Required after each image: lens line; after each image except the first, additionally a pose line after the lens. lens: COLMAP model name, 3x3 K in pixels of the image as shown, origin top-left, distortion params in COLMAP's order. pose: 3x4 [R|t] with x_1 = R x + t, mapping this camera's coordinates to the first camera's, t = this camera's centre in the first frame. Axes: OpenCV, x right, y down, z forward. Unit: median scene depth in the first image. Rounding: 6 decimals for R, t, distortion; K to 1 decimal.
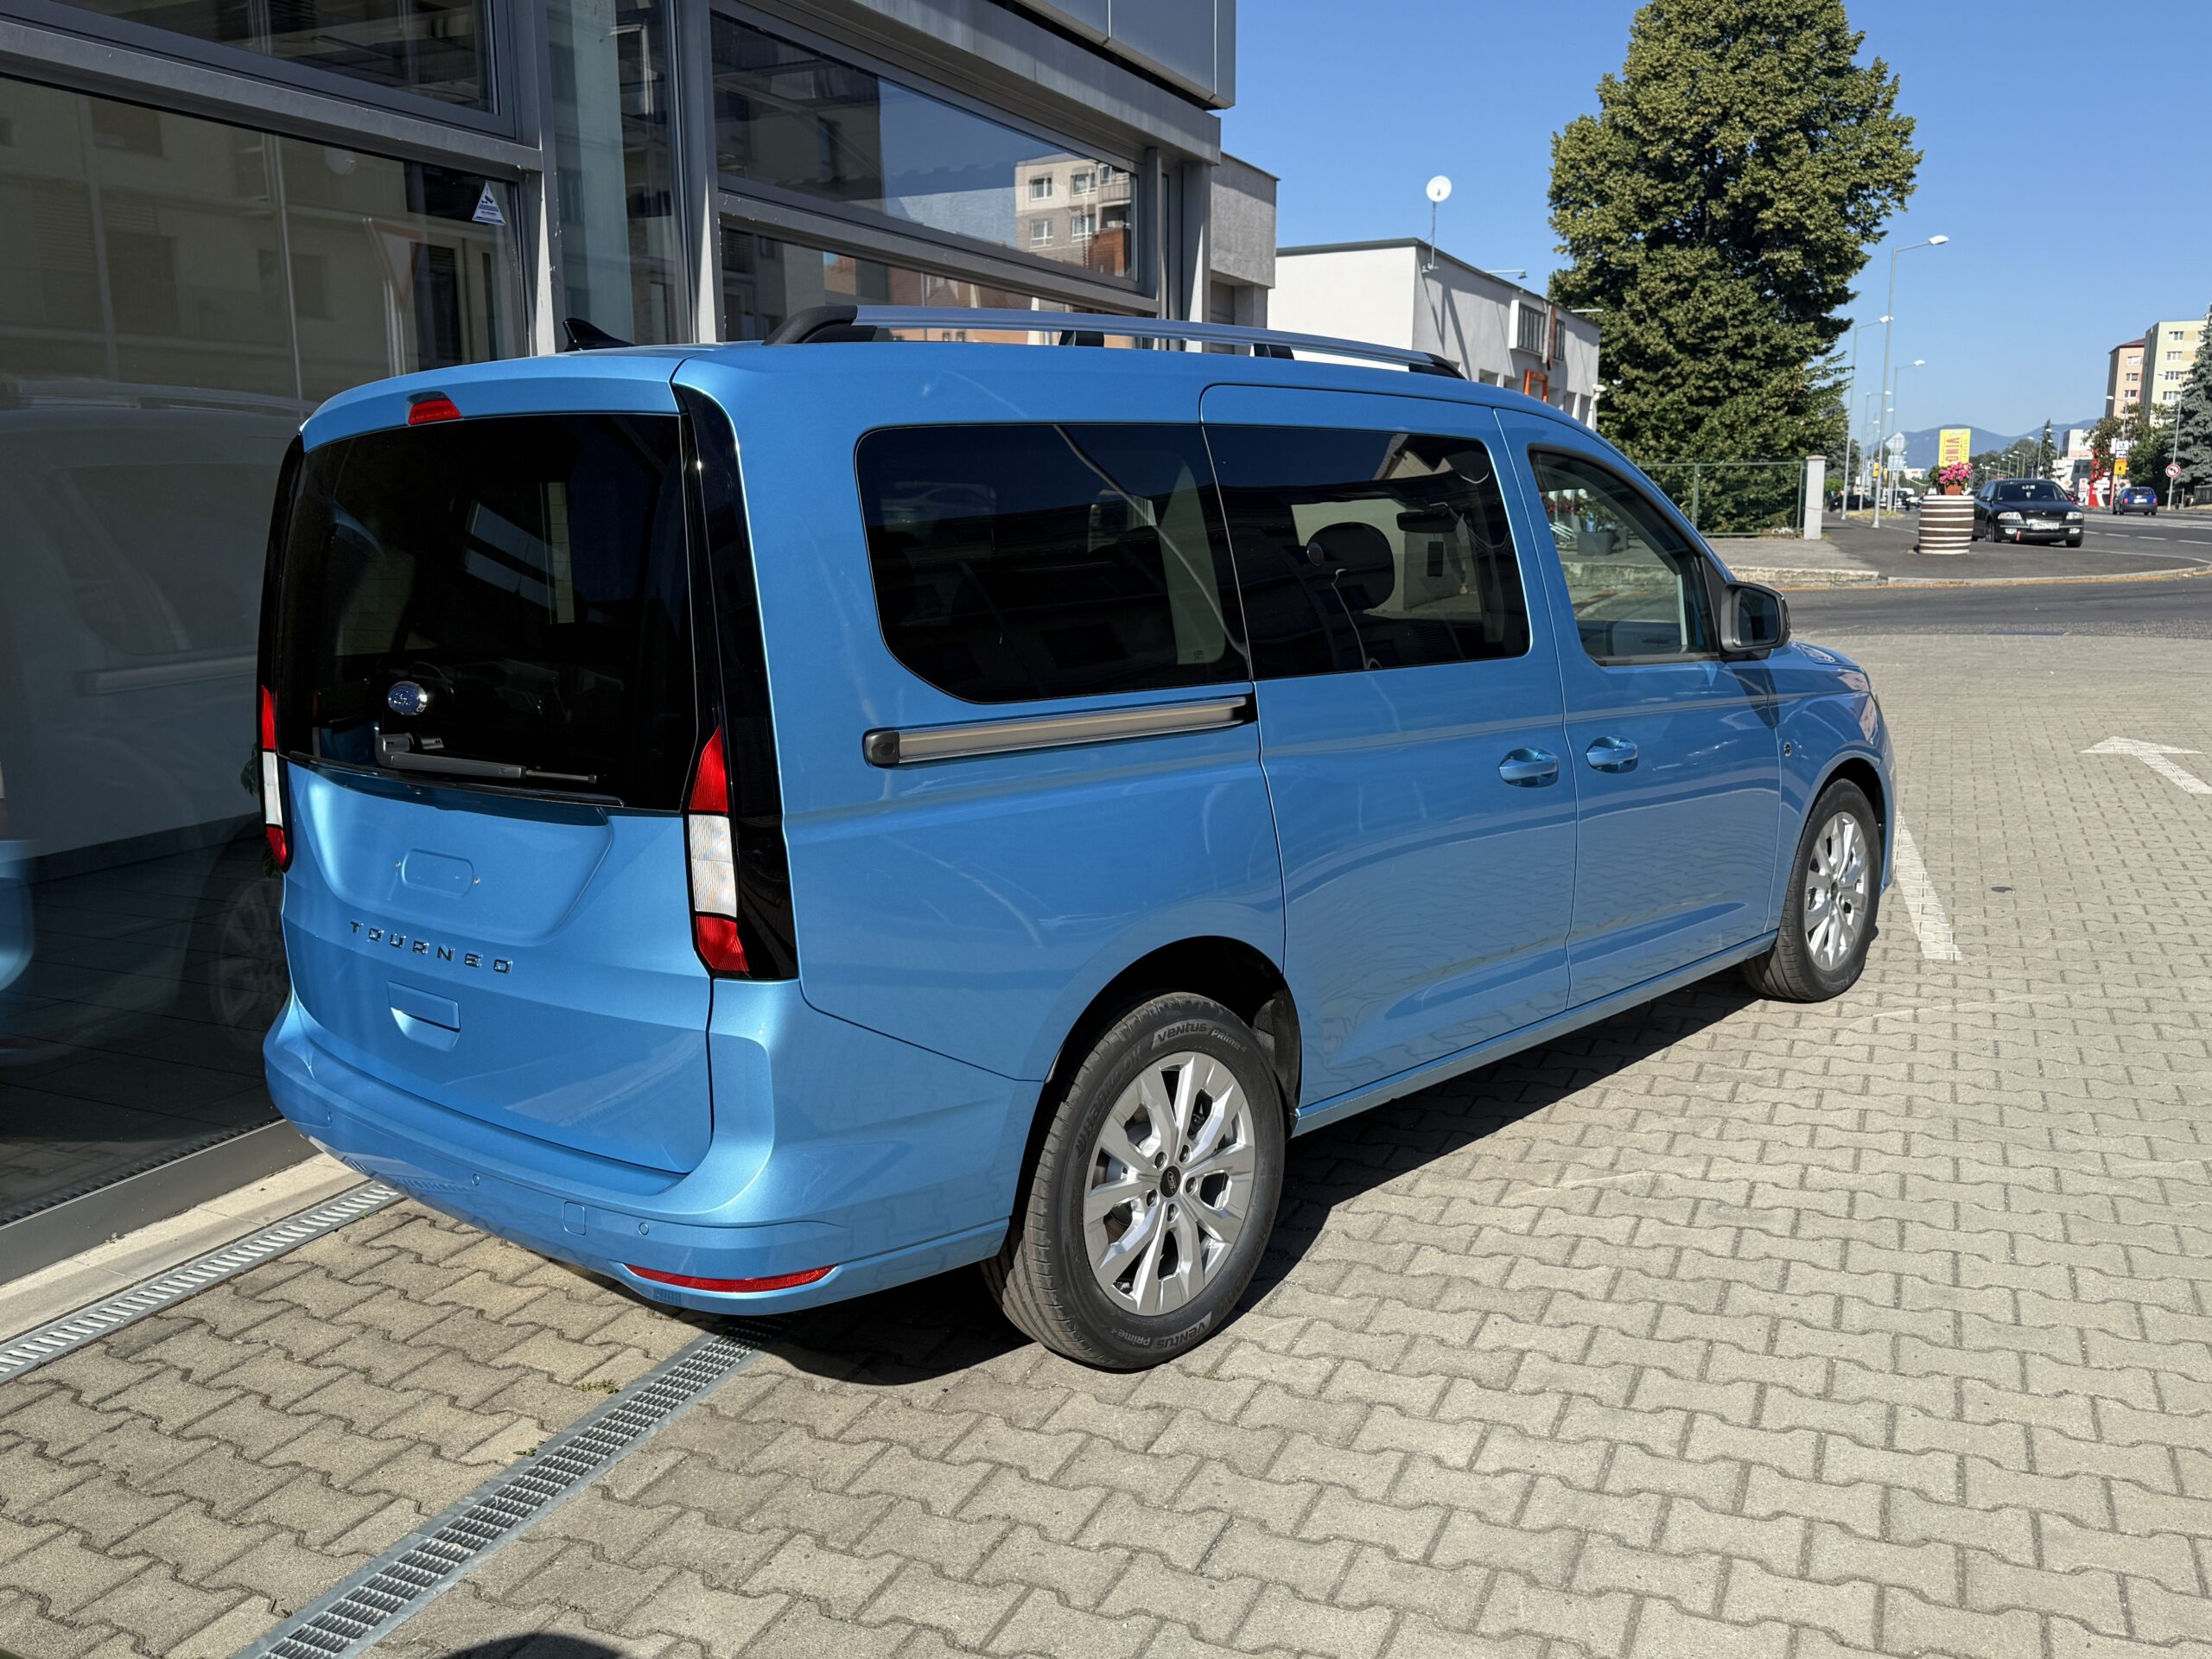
lens RADIAL K [[1814.3, 0, 1110.9], [0, 1814.3, 827.3], [0, 0, 1]] dist [0.037452, -0.046329]
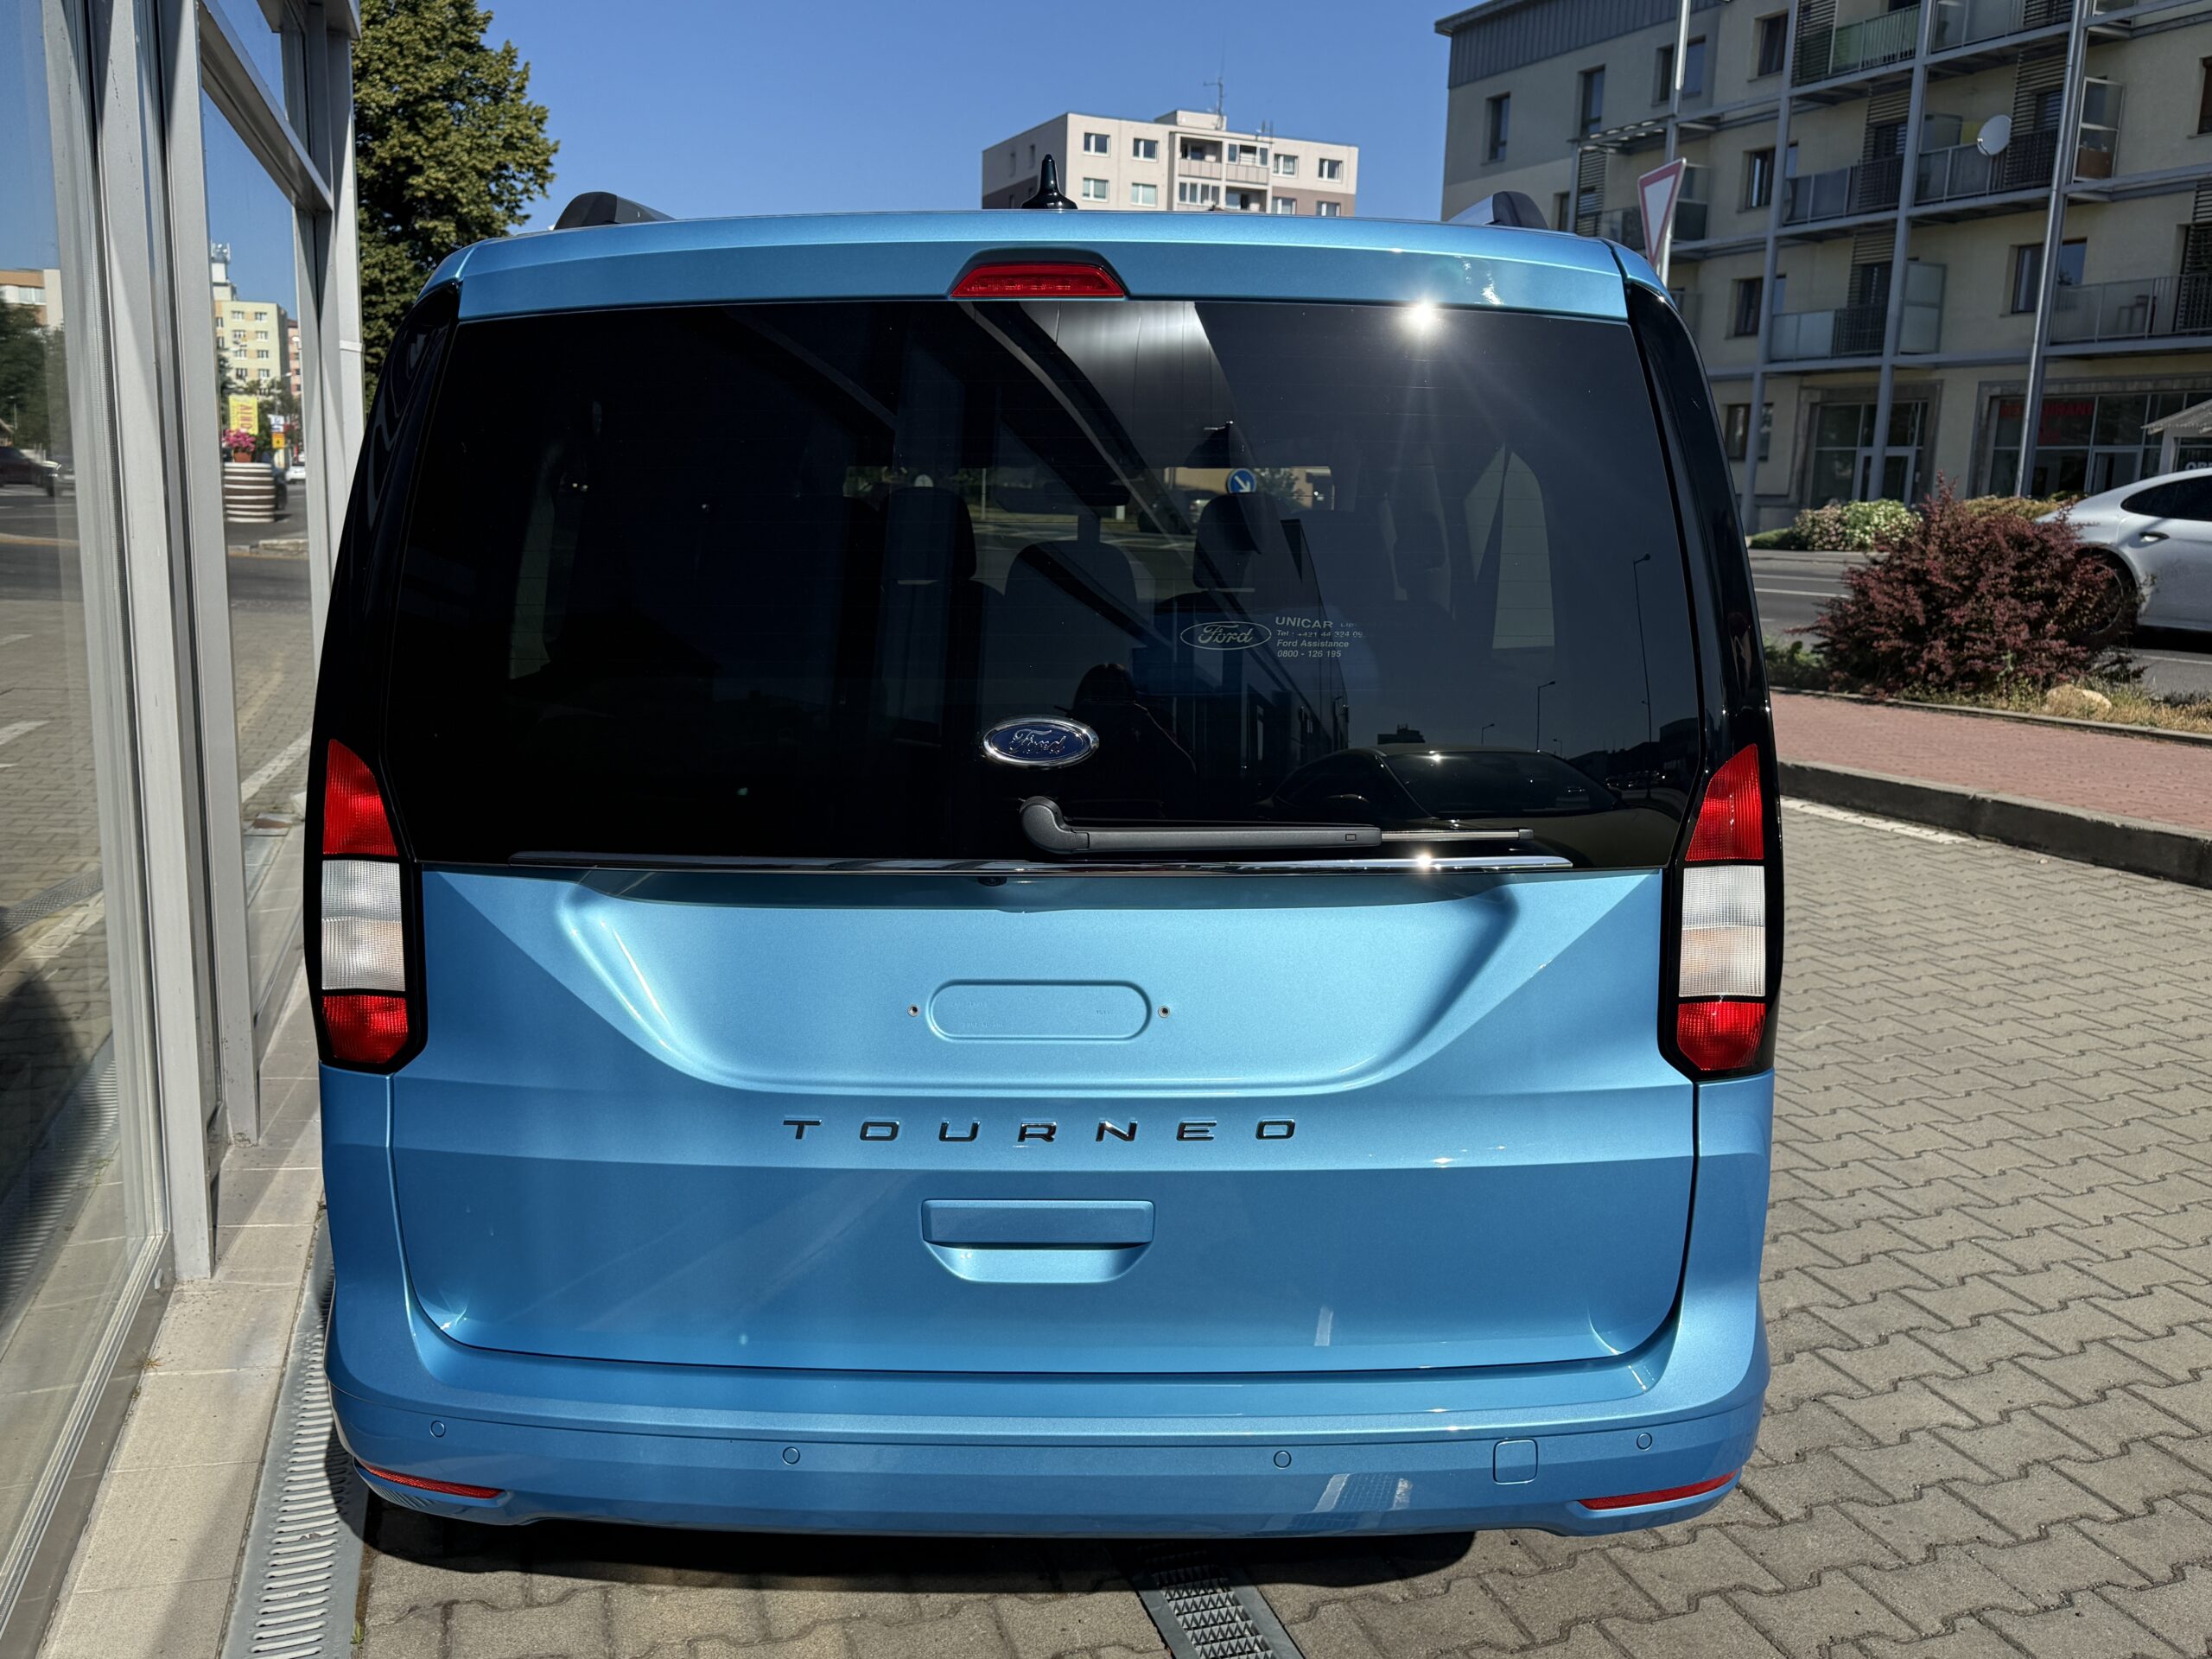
lens RADIAL K [[1814.3, 0, 1094.1], [0, 1814.3, 821.6], [0, 0, 1]] dist [0.037452, -0.046329]
pose [[0.741676, -0.091388, 0.664503, -0.270343], [0.084461, 0.995514, 0.042641, -0.023626], [-0.665419, 0.024499, 0.746068, 0.181567]]
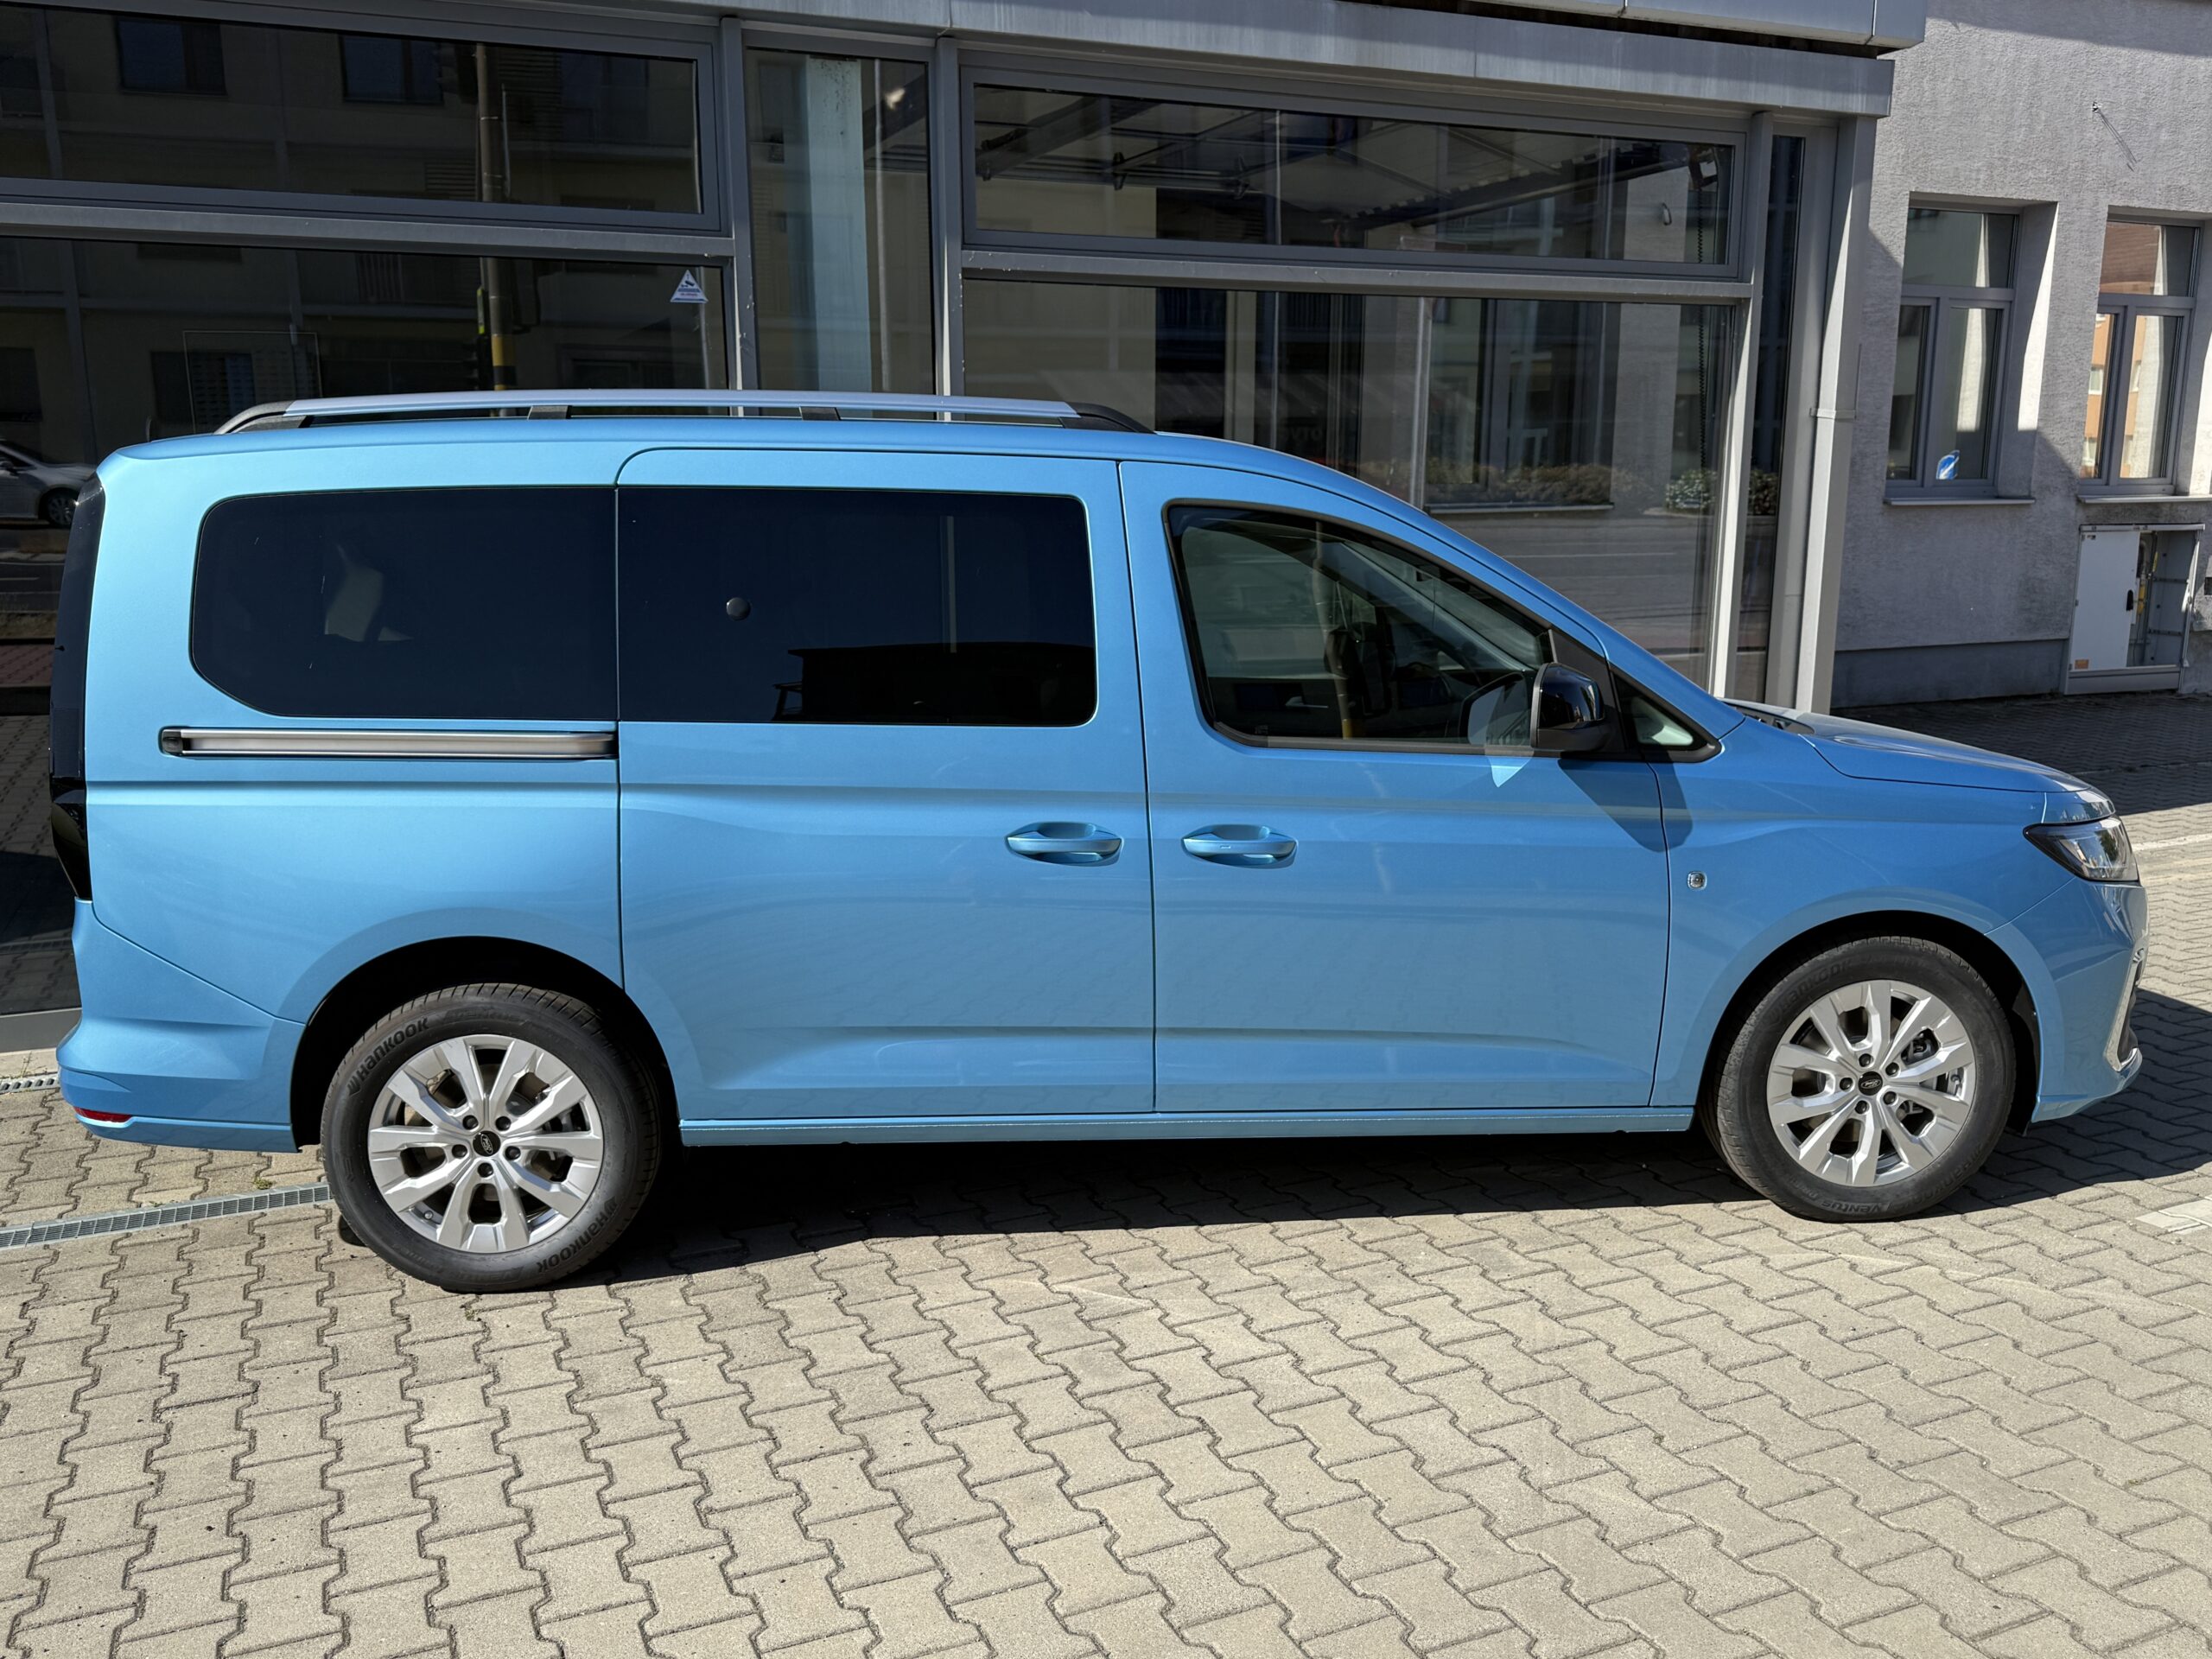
lens RADIAL K [[1814.3, 0, 1097.6], [0, 1814.3, 829.7], [0, 0, 1]] dist [0.037452, -0.046329]
pose [[0.739746, 0.135733, -0.659054, 0.391762], [-0.125316, 0.990098, 0.063253, -0.046054], [0.661114, 0.035798, 0.749431, 0.138222]]
